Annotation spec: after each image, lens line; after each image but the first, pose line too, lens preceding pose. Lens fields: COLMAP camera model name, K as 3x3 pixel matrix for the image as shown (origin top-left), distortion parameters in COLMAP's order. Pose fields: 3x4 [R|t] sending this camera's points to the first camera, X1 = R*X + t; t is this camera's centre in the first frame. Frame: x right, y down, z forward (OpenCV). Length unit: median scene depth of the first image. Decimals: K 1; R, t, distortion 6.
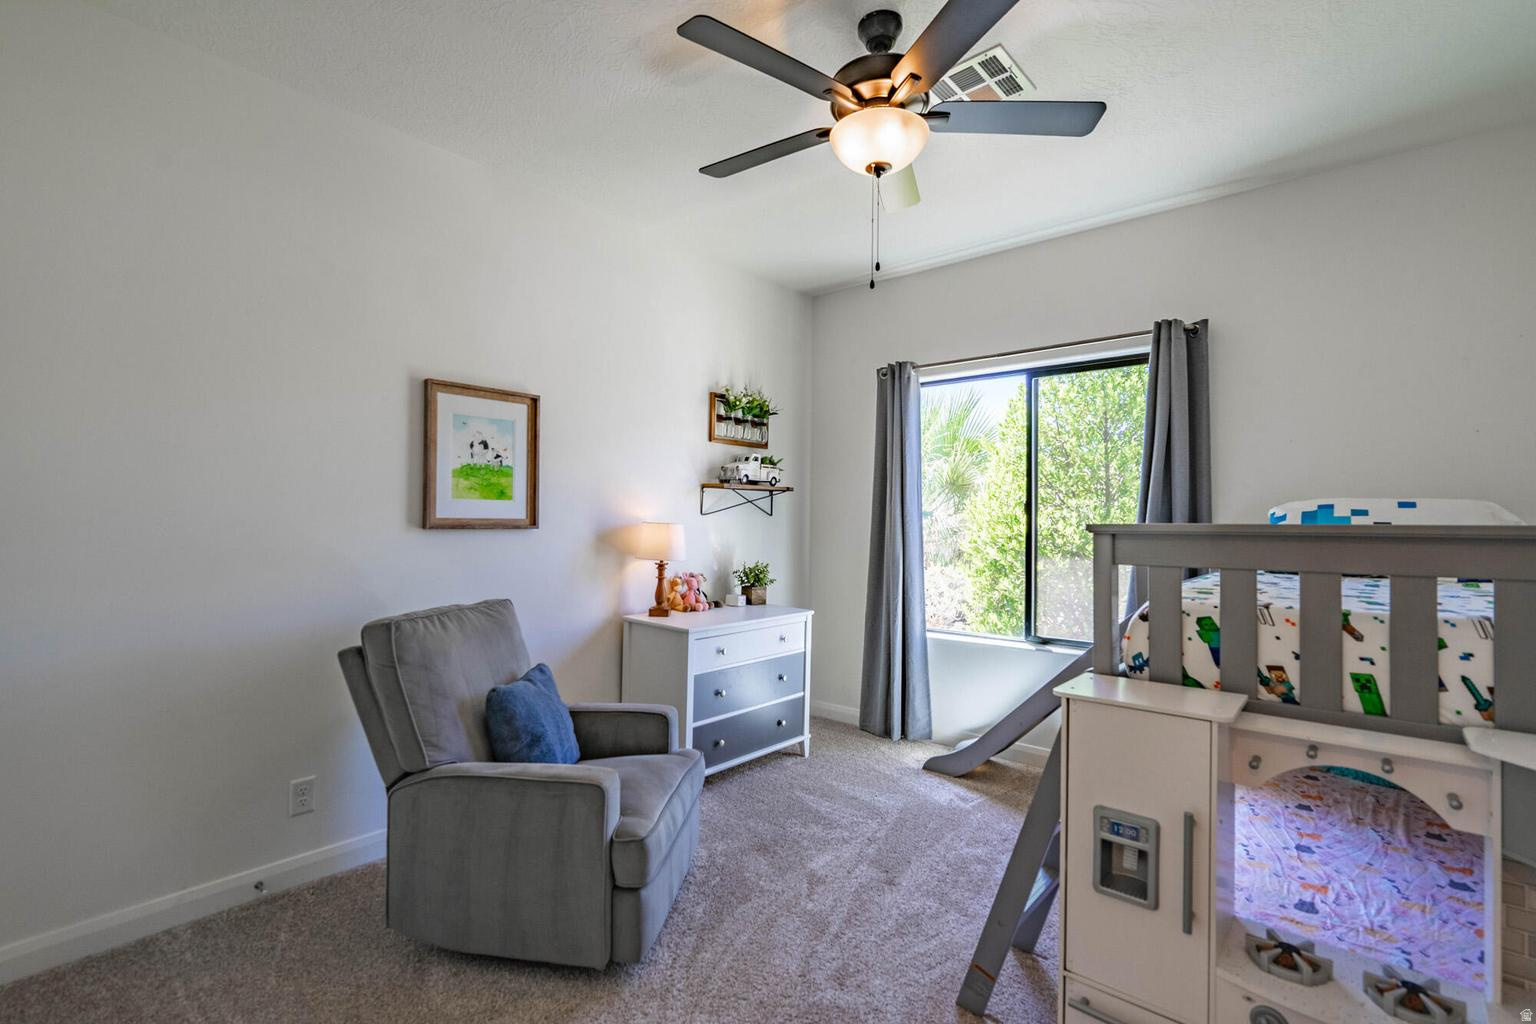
lens RADIAL K [[710.7, 0, 759.4], [0, 710.7, 495.2], [0, 0, 1]] dist [-0.001316, -0.000026]
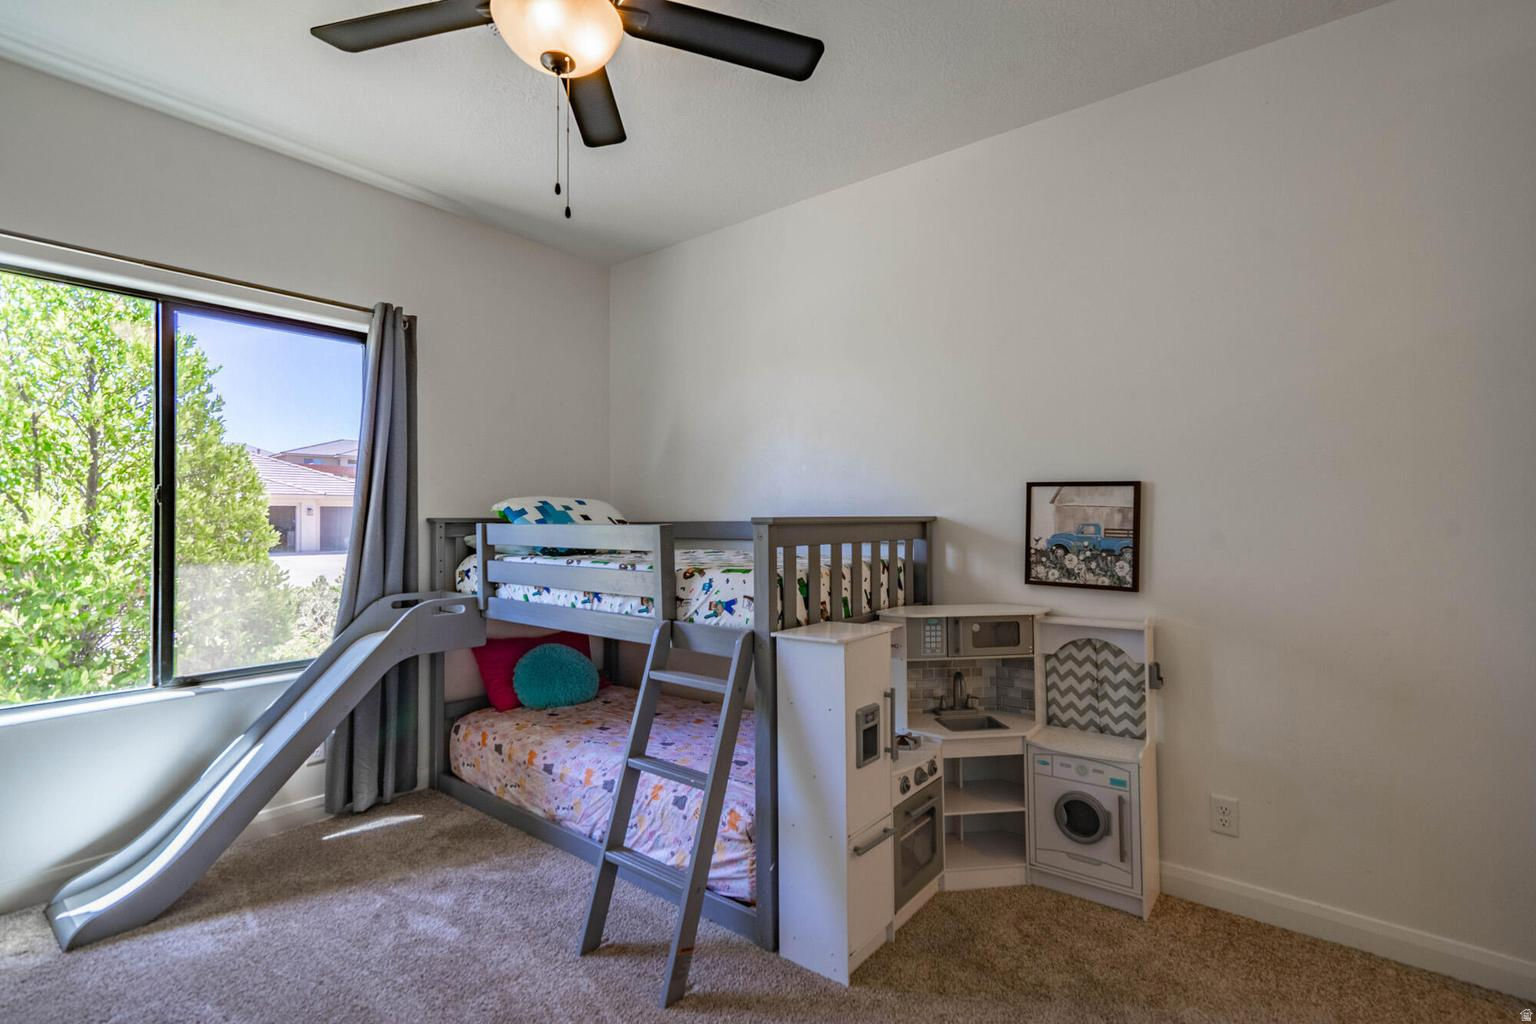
lens RADIAL K [[710.7, 0, 759.4], [0, 710.7, 495.2], [0, 0, 1]] dist [-0.001316, -0.000026]
pose [[-0.030051, 0.020863, 0.999331, -0.579227], [-0.033233, 0.999209, -0.021860, 0.021394], [-0.998996, -0.033867, -0.029334, 0.756847]]
